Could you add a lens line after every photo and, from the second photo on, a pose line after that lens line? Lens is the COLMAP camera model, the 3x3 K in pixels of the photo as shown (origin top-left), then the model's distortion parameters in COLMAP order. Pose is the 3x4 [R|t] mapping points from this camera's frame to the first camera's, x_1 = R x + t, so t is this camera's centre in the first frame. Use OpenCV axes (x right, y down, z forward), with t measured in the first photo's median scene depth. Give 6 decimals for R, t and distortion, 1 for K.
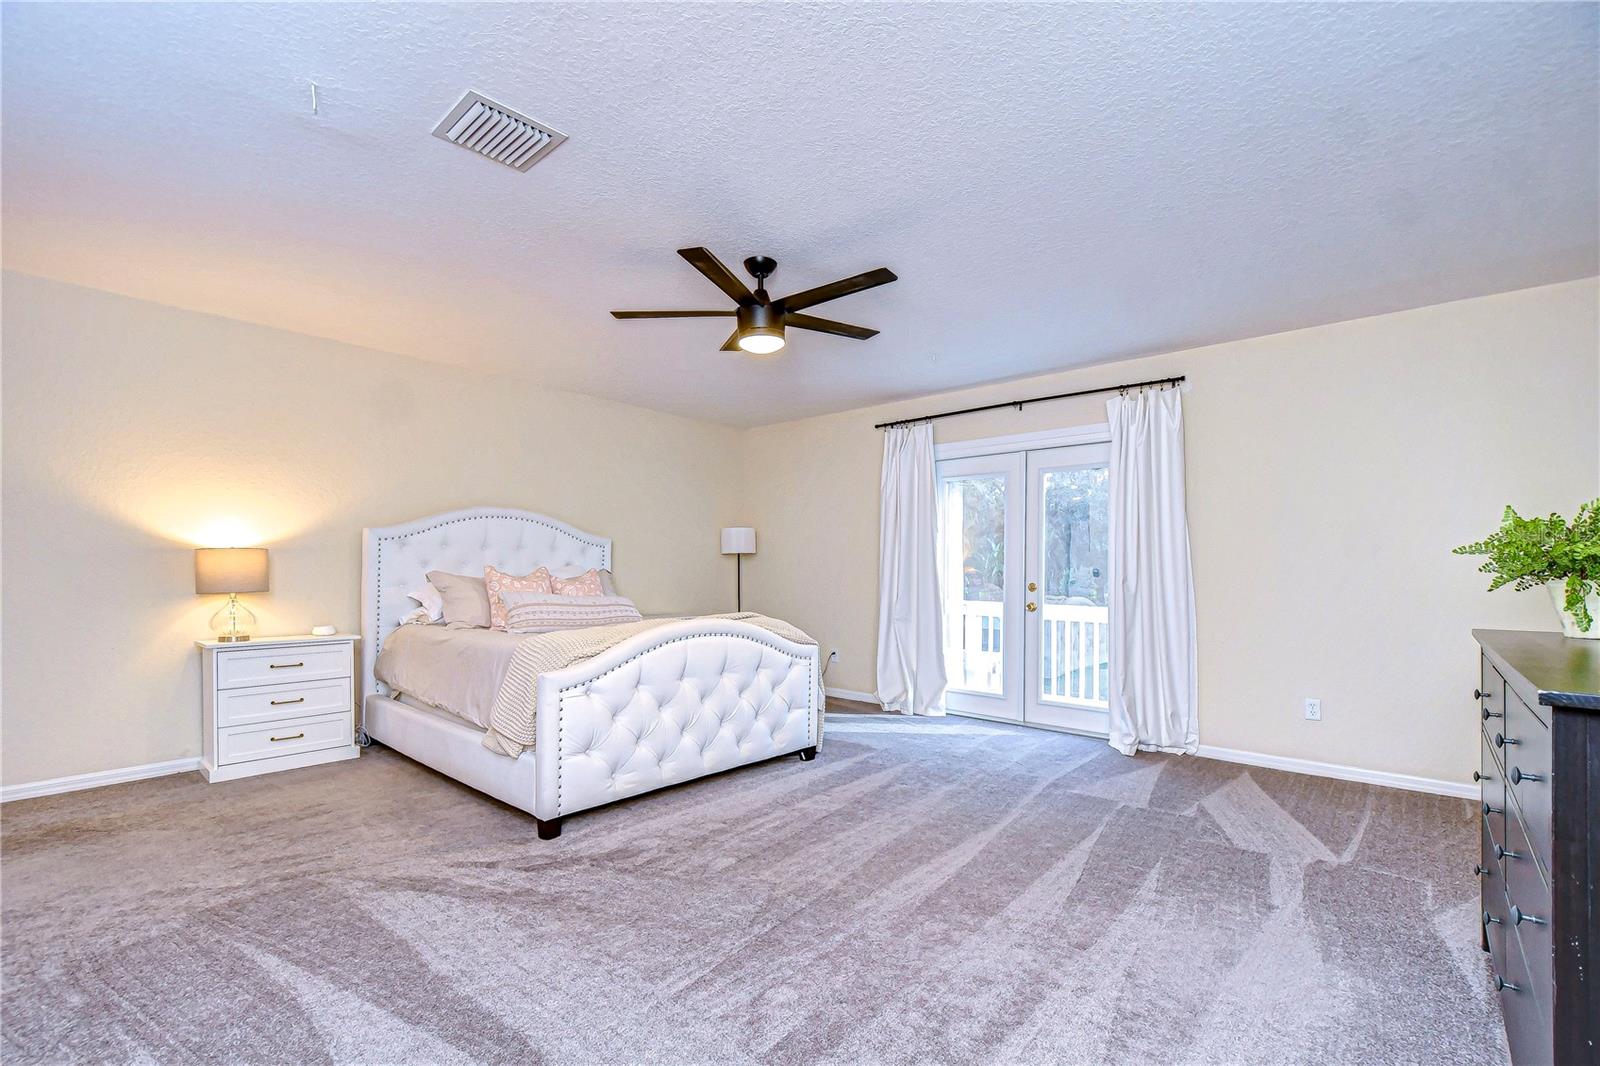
lens RADIAL K [[704.3, 0, 801.0], [0, 704.3, 561.6], [0, 0, 1]] dist [-0.000389, -0.000300]
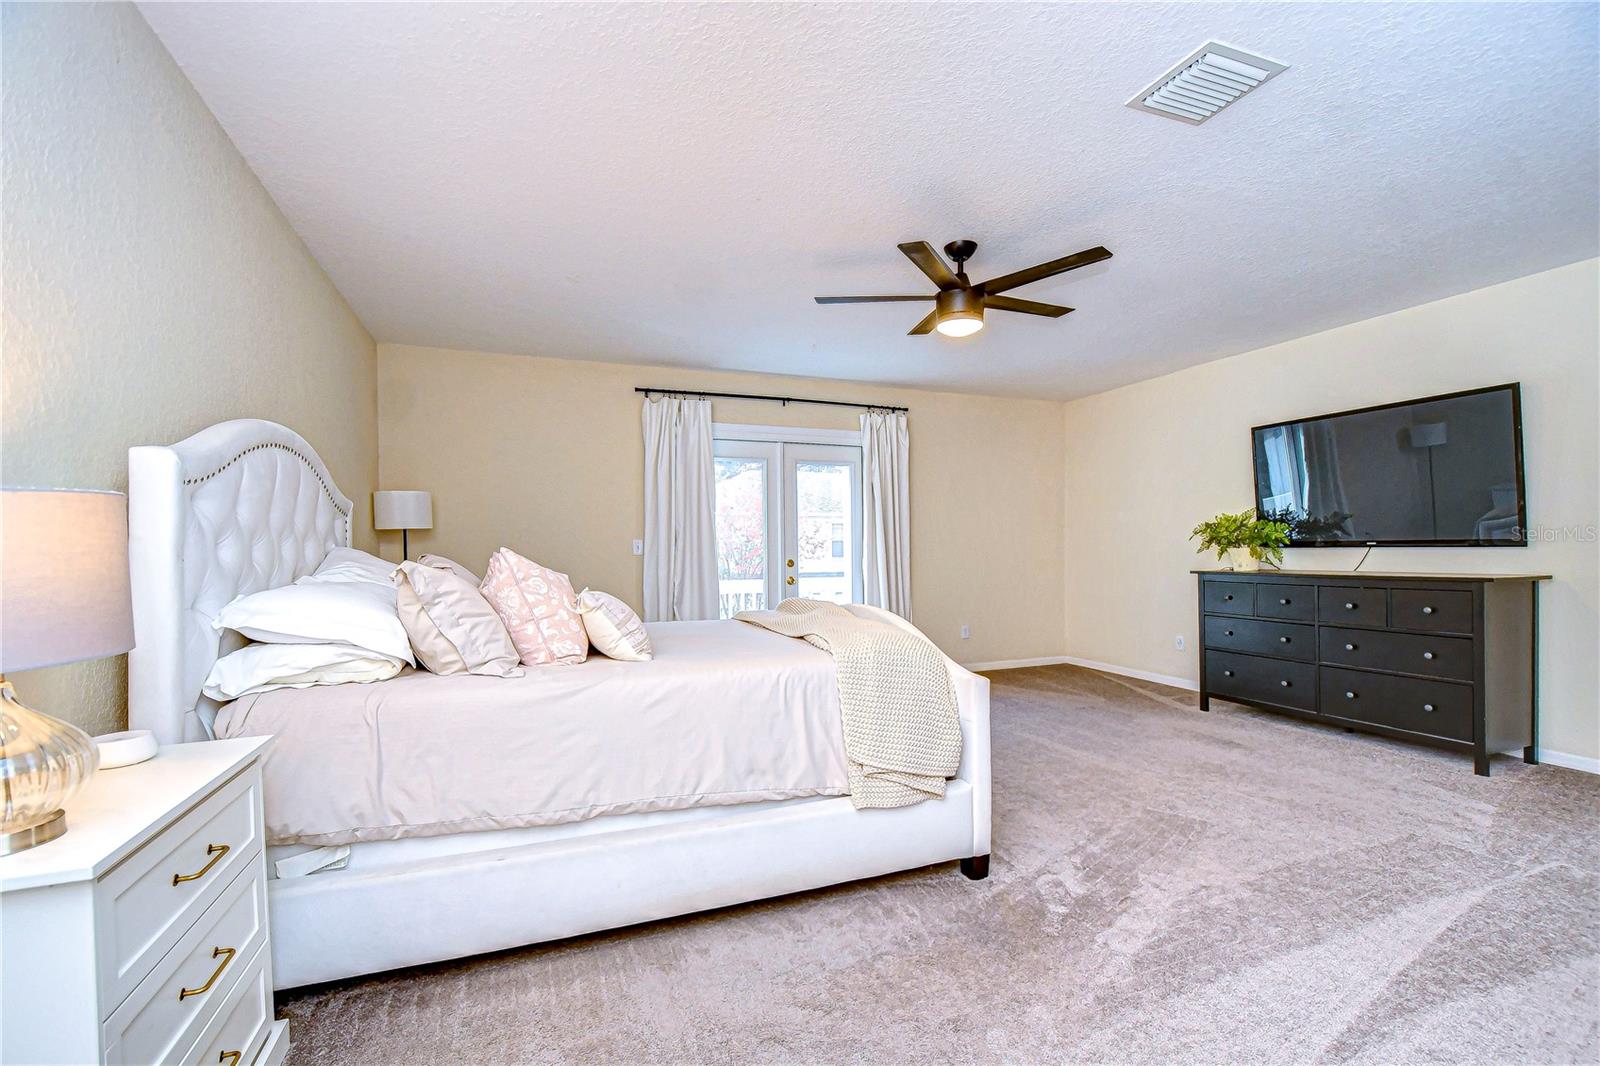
lens RADIAL K [[703.8, 0, 801.3], [0, 703.8, 545.6], [0, 0, 1]] dist [0.000465, -0.000039]
pose [[0.463173, -0.006641, 0.886243, -0.675071], [0.002203, 0.999977, 0.006342, 0.001037], [-0.886265, -0.000985, 0.463177, 0.459230]]
